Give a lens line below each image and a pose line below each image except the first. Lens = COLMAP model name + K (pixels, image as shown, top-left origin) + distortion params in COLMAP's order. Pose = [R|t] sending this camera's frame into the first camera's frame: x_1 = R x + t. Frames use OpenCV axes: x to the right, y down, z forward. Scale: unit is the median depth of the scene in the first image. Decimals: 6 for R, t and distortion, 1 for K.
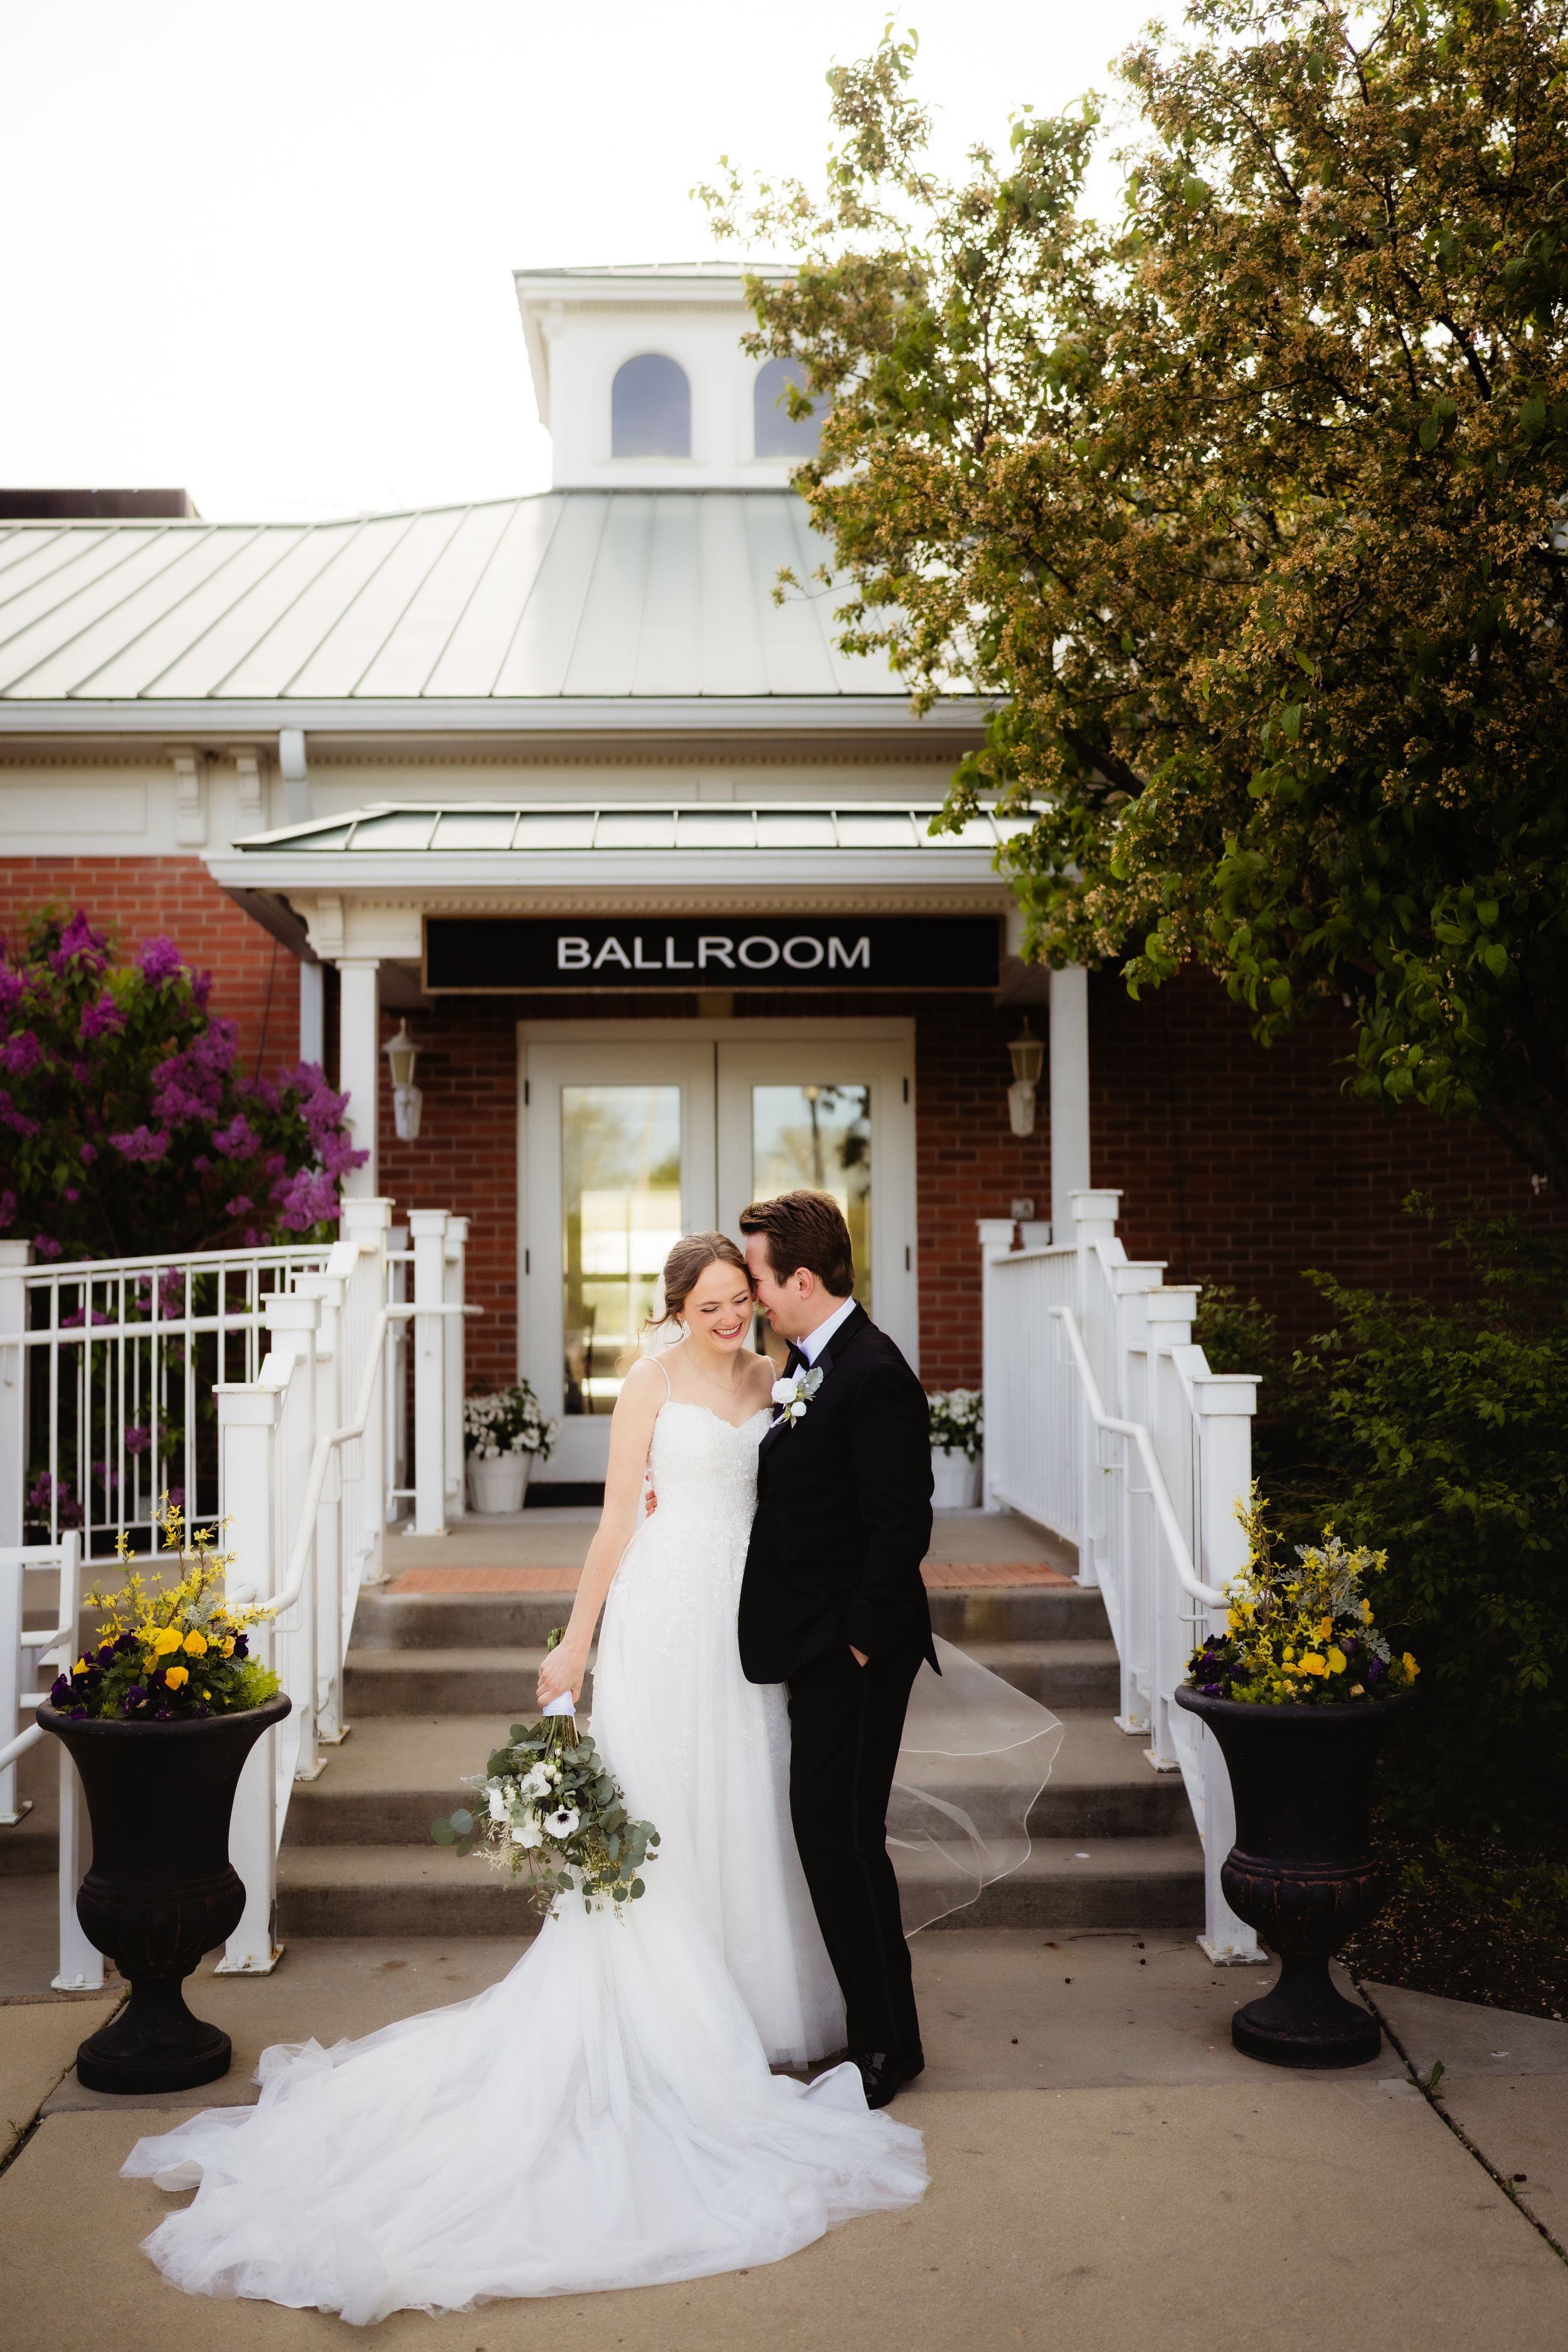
lens RADIAL K [[2487.9, 0, 784.0], [0, 2487.9, 1176.0], [0, 0, 1]] dist [-0.013601, 0.000091]
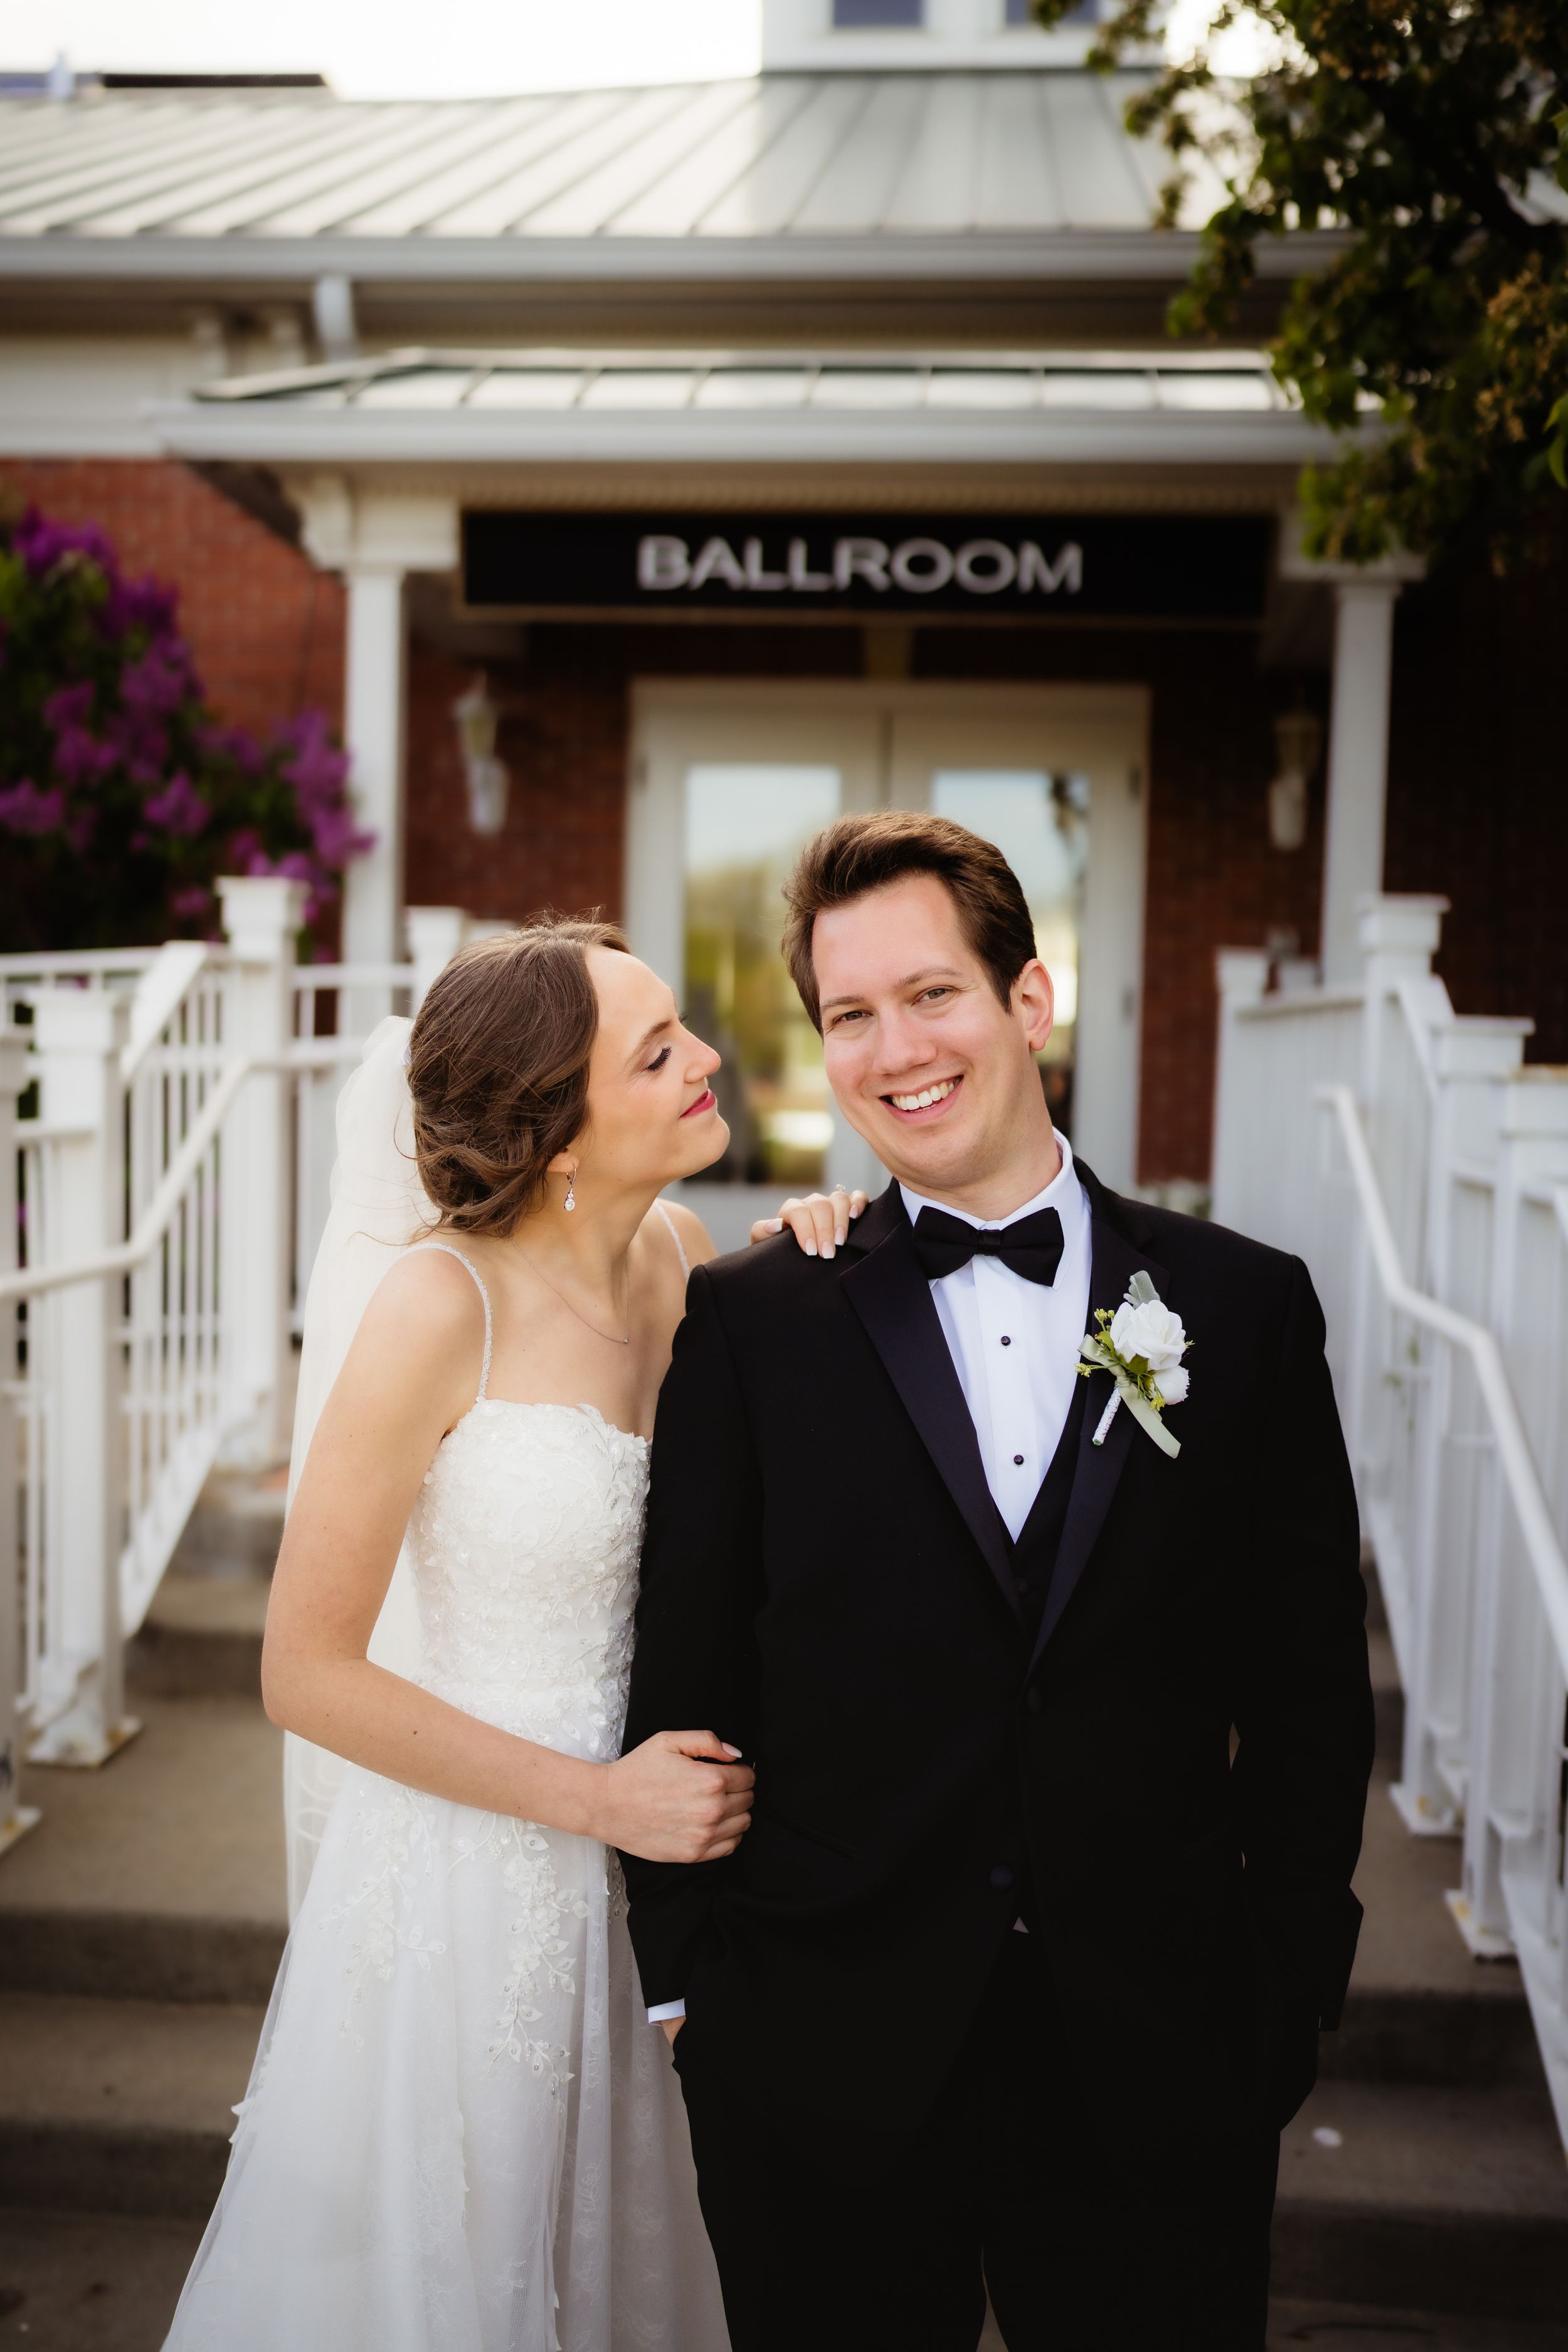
lens RADIAL K [[2487.9, 0, 784.0], [0, 2487.9, 1176.0], [0, 0, 1]] dist [-0.013601, 0.000091]
pose [[0.994308, 0.037847, -0.099594, 0.028033], [-0.027086, 0.993862, 0.107263, 0.008550], [0.103042, -0.103955, 0.989230, 0.275018]]
